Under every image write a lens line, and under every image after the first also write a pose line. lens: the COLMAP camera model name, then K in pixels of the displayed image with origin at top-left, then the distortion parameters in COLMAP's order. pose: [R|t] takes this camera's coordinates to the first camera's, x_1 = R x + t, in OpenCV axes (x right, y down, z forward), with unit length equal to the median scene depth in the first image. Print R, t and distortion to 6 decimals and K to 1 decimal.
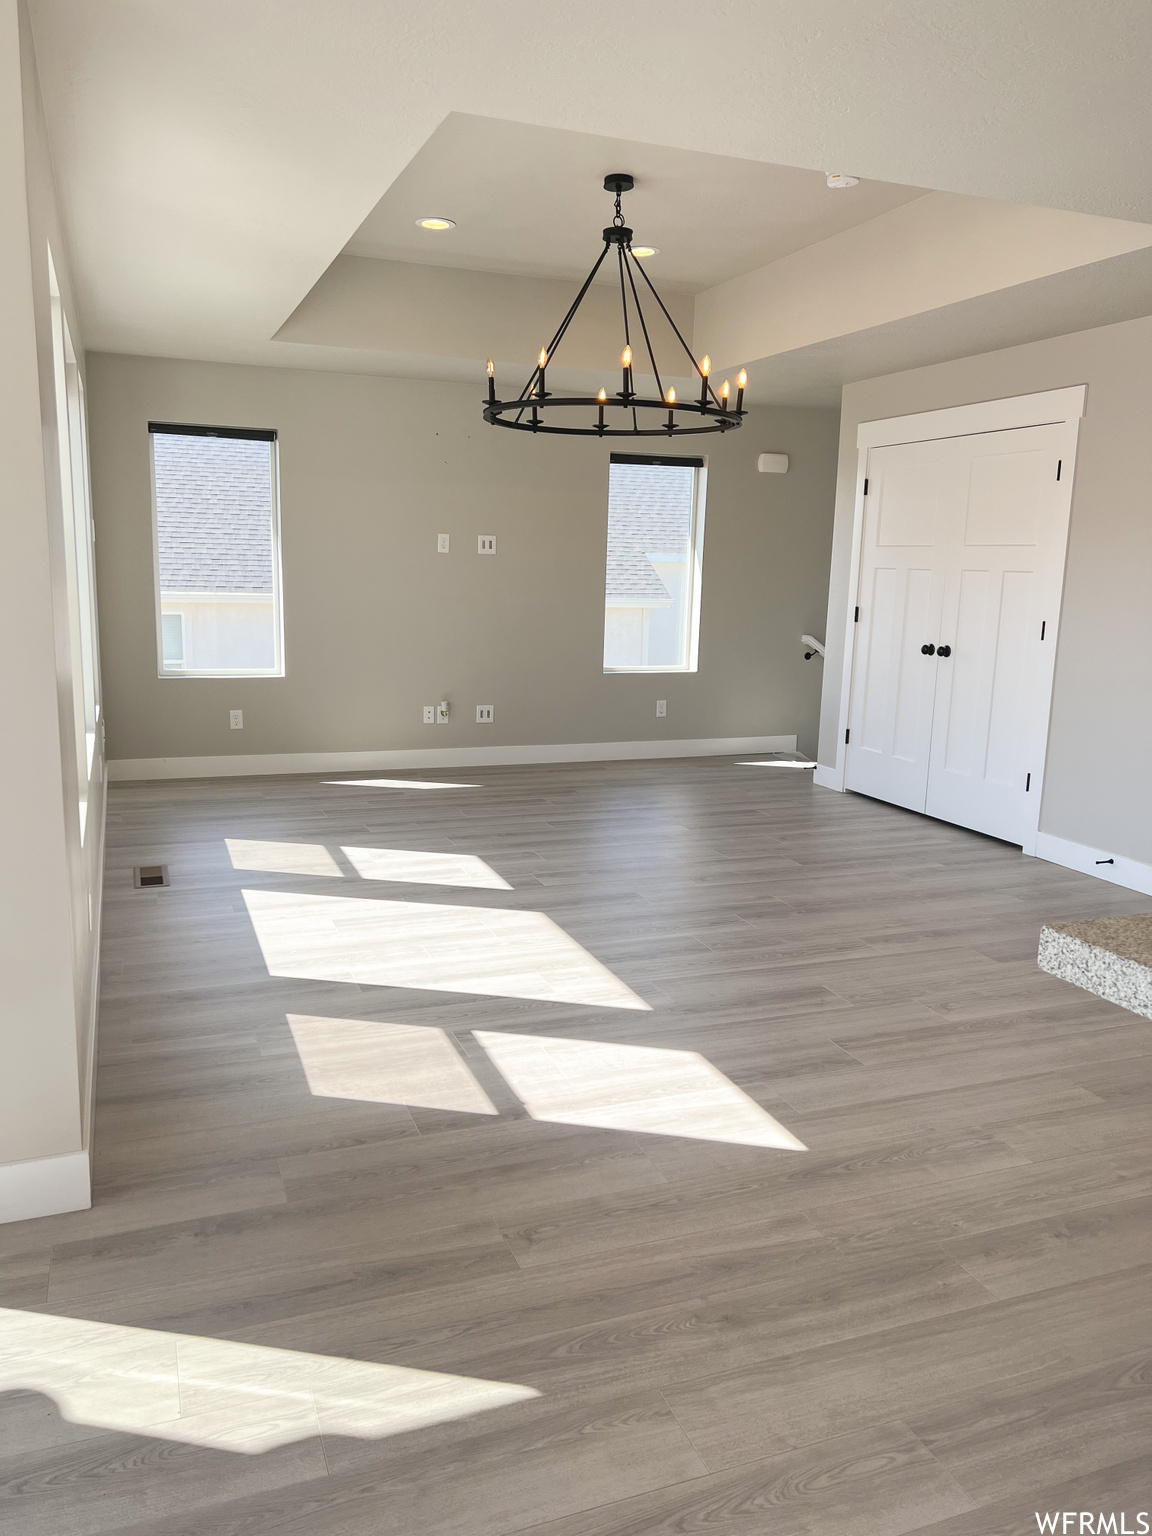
lens RADIAL K [[1150.8, 0, 576.0], [0, 1150.8, 768.0], [0, 0, 1]] dist [0.071024, -0.076909]
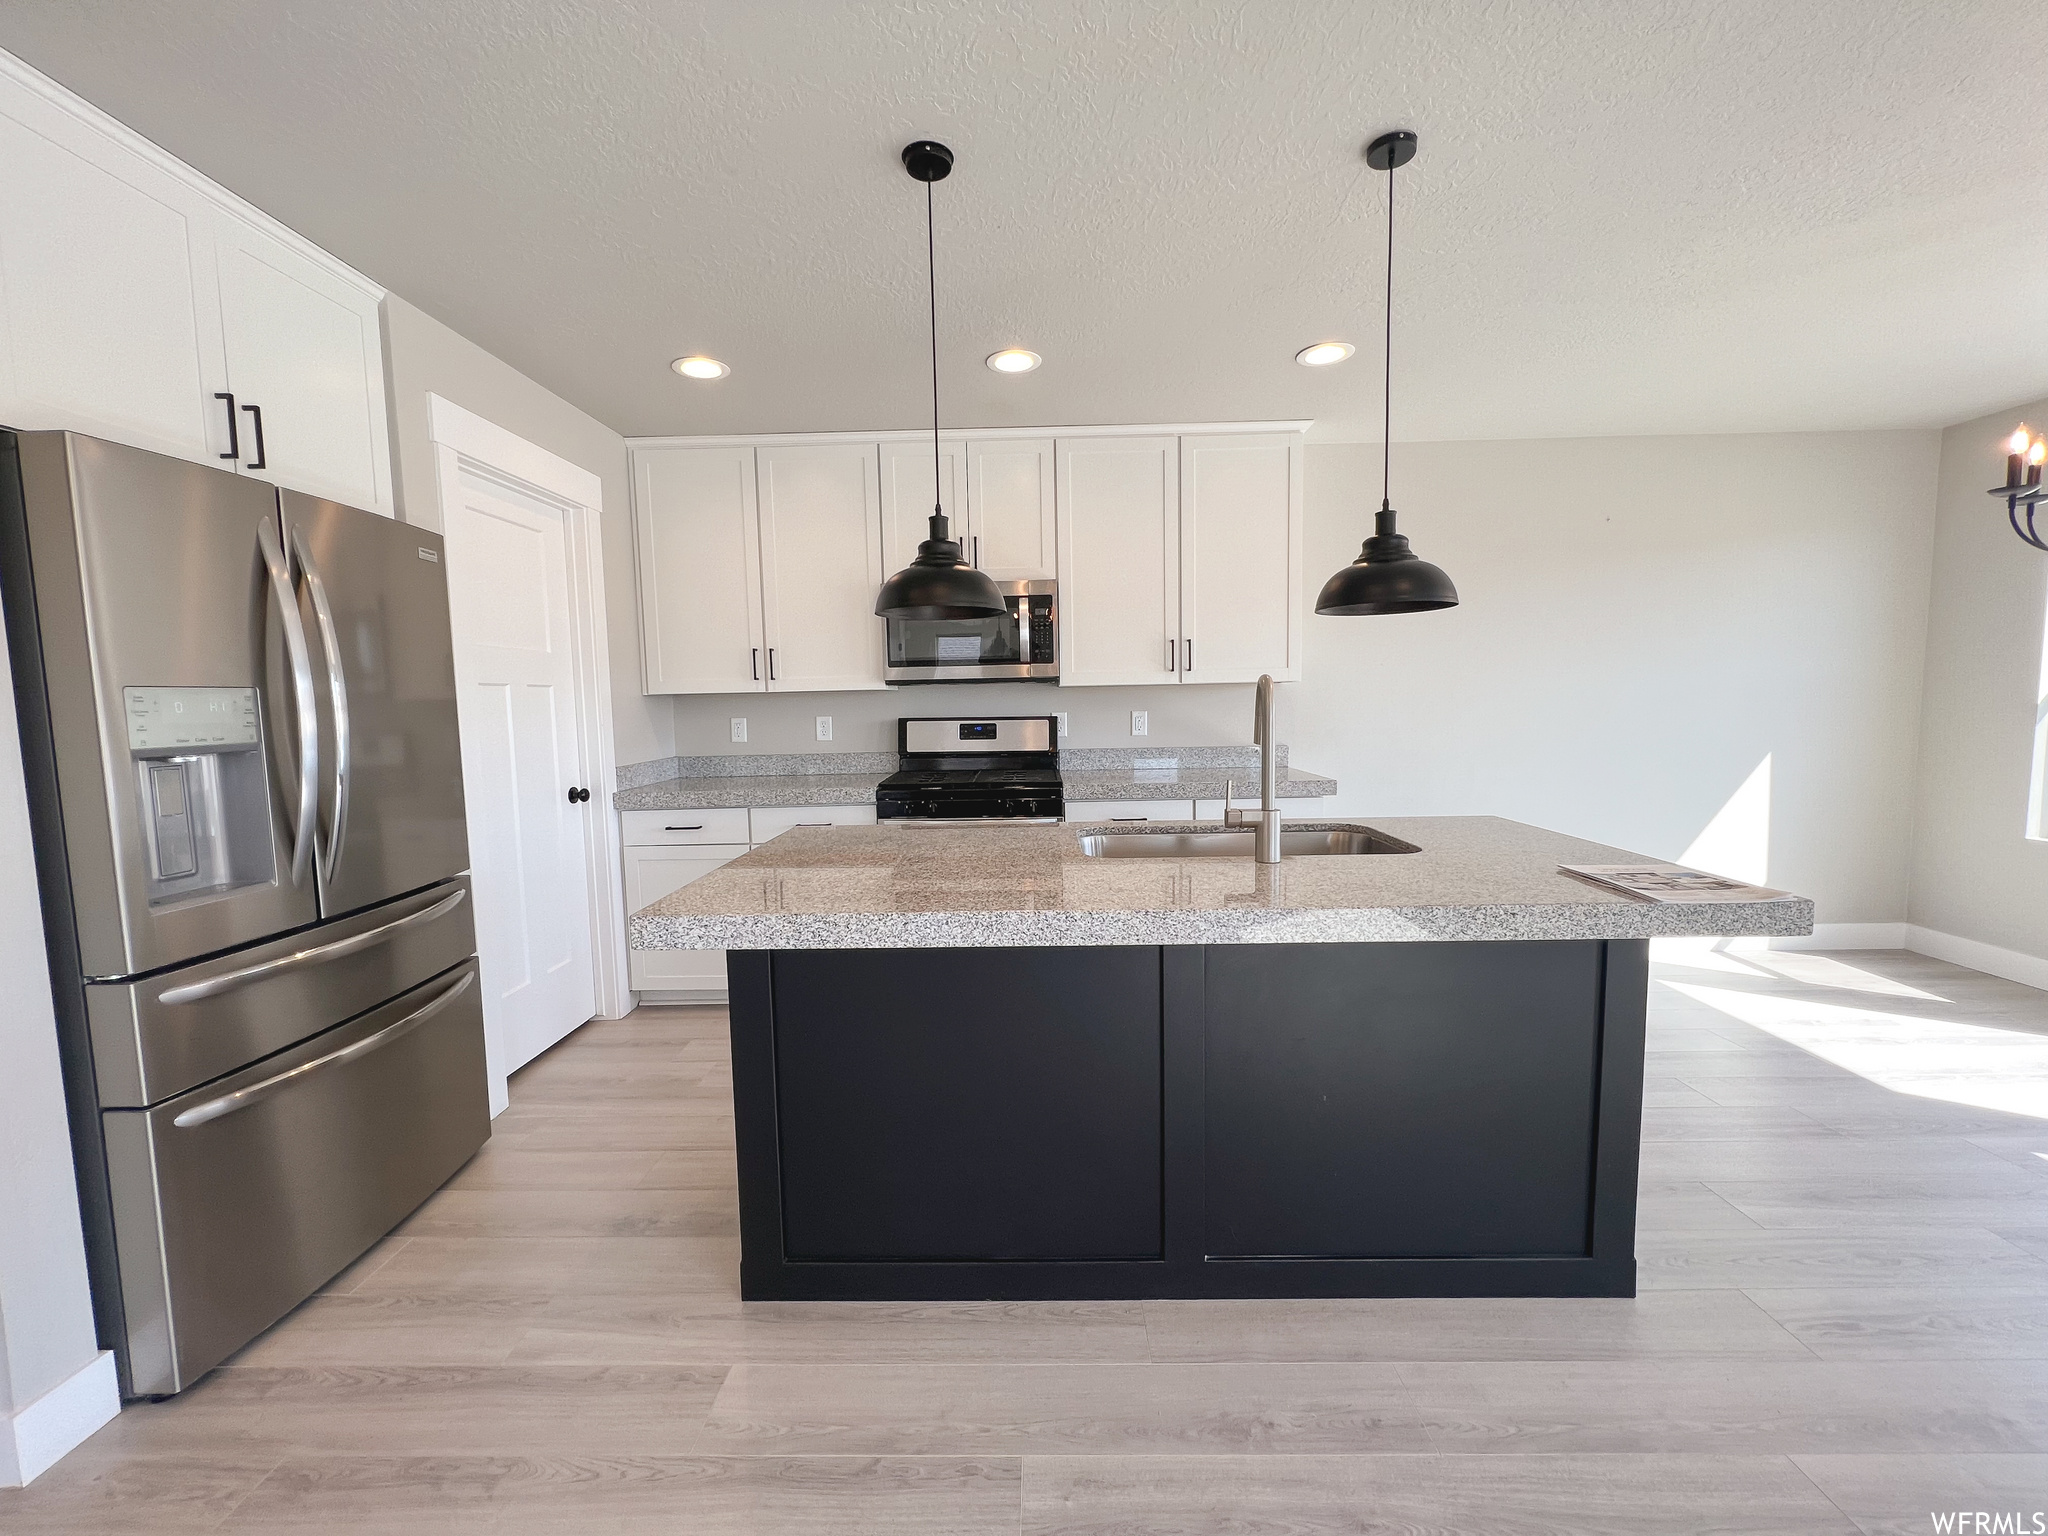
lens RADIAL K [[821.2, 0, 1022.1], [0, 821.2, 768.2], [0, 0, 1]] dist [0.001198, 0.000512]
pose [[-0.925905, -0.038817, 0.375757, 0.283596], [0.064487, 0.963864, 0.258472, -0.094590], [-0.372211, 0.263552, -0.889943, 0.680475]]
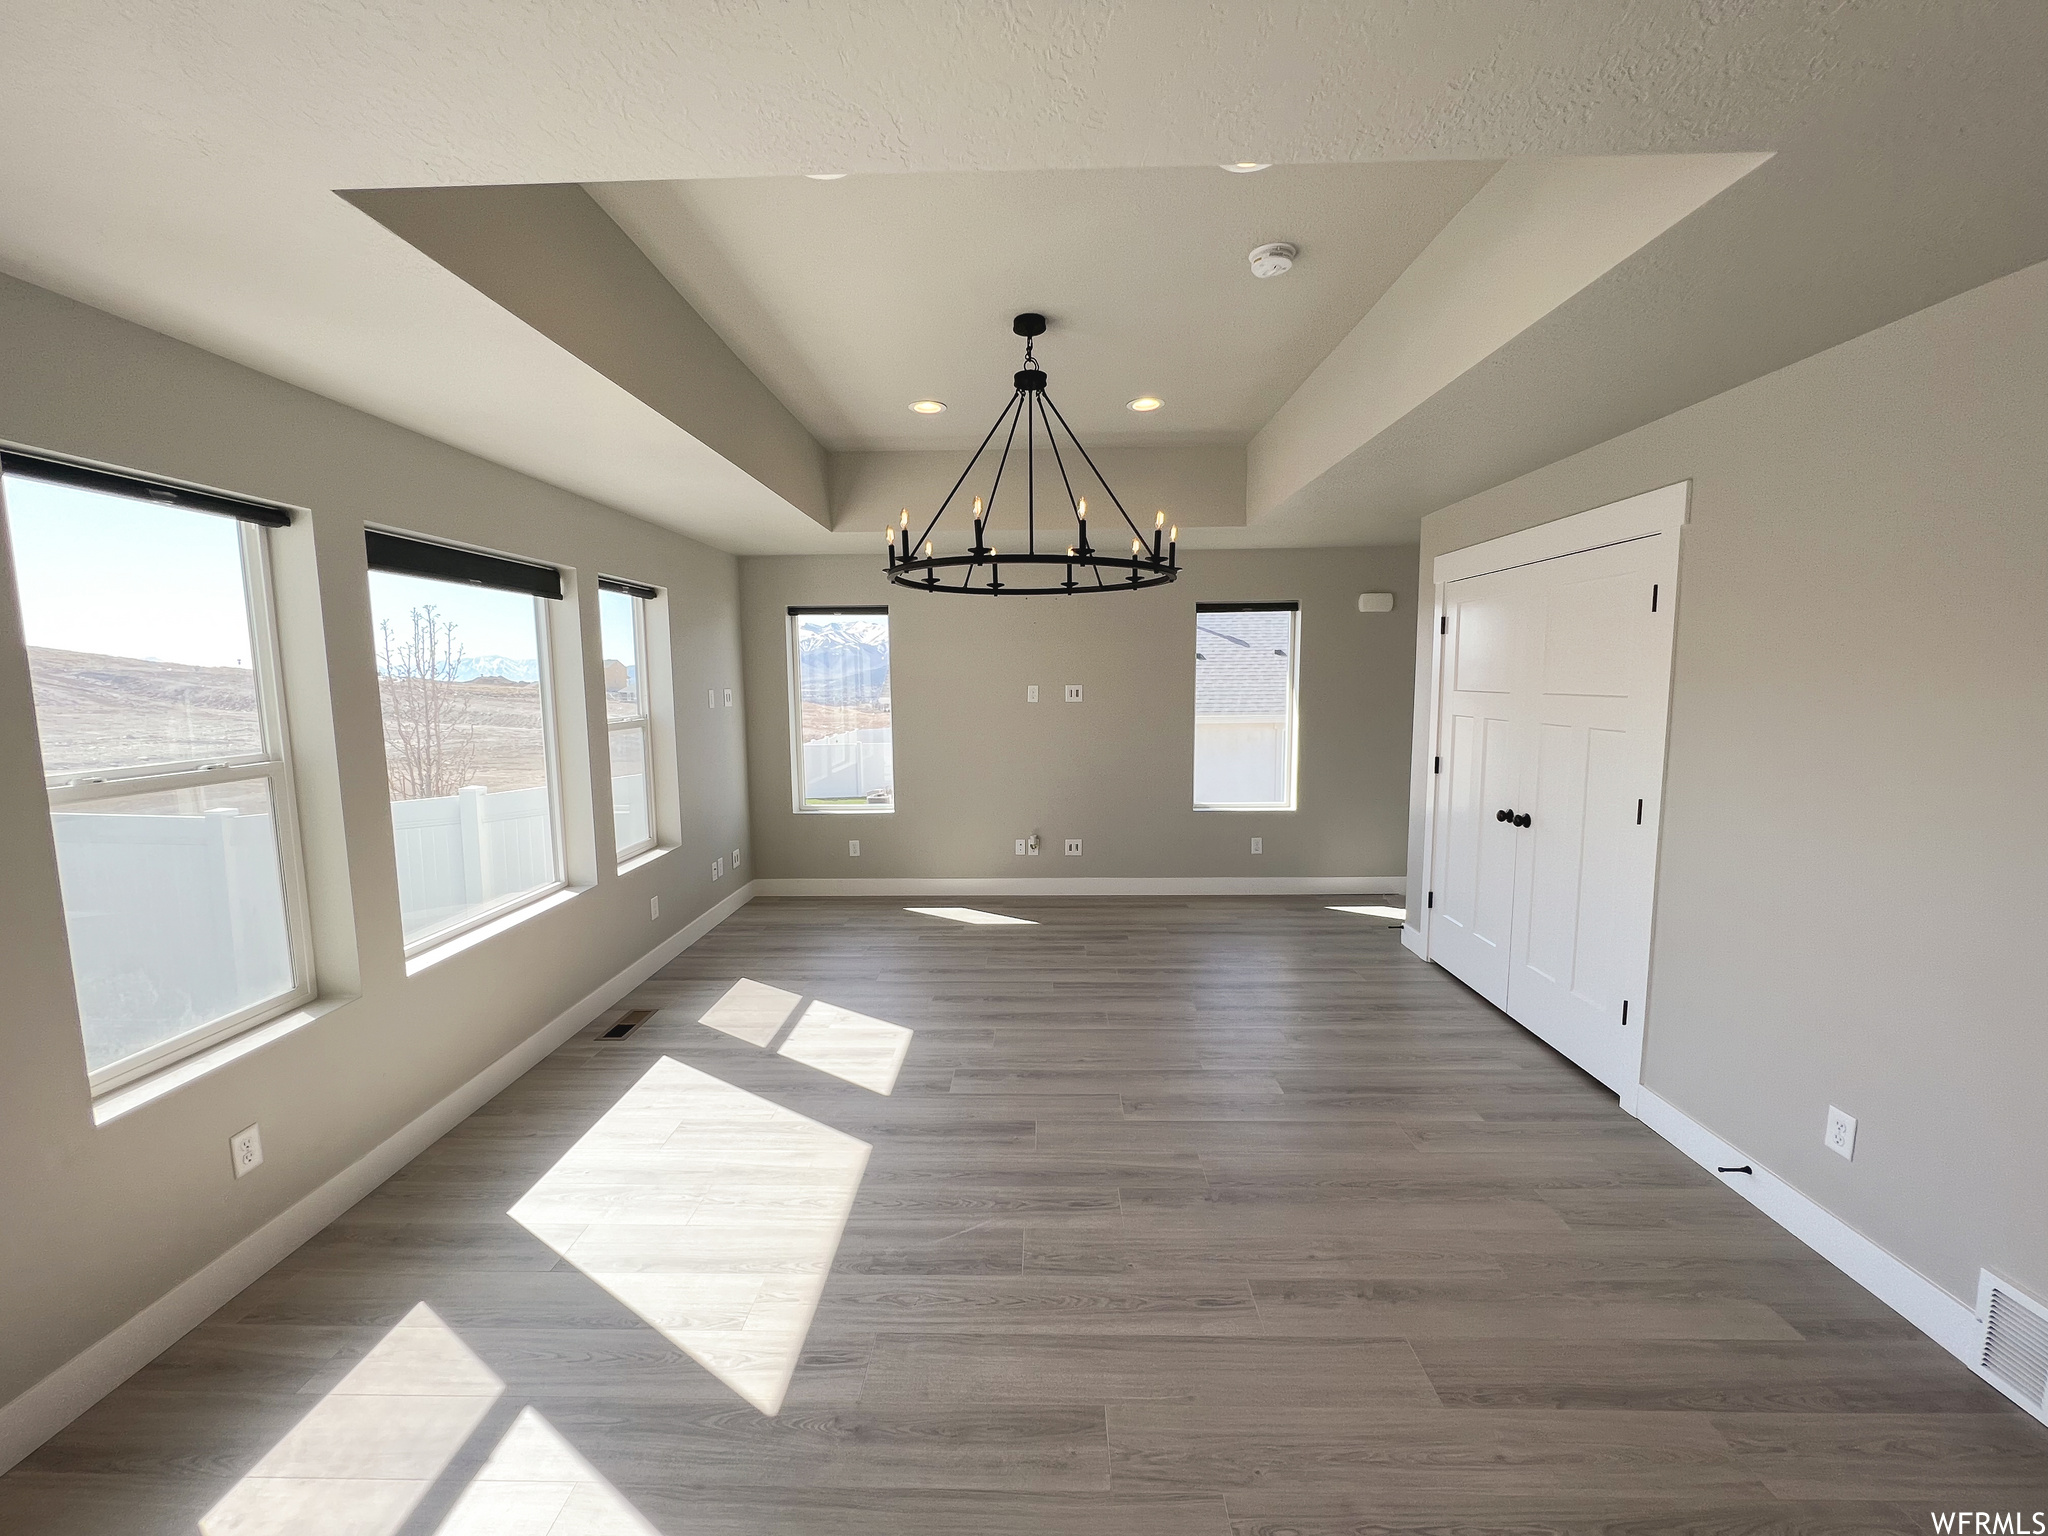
lens RADIAL K [[824.8, 0, 1026.2], [0, 824.8, 761.6], [0, 0, 1]] dist [0.000323, 0.000347]
pose [[0.923319, 0.007191, -0.383968, 0.291025], [-0.036816, 0.996877, -0.069861, -0.118424], [0.382266, 0.078640, 0.920700, 0.437713]]
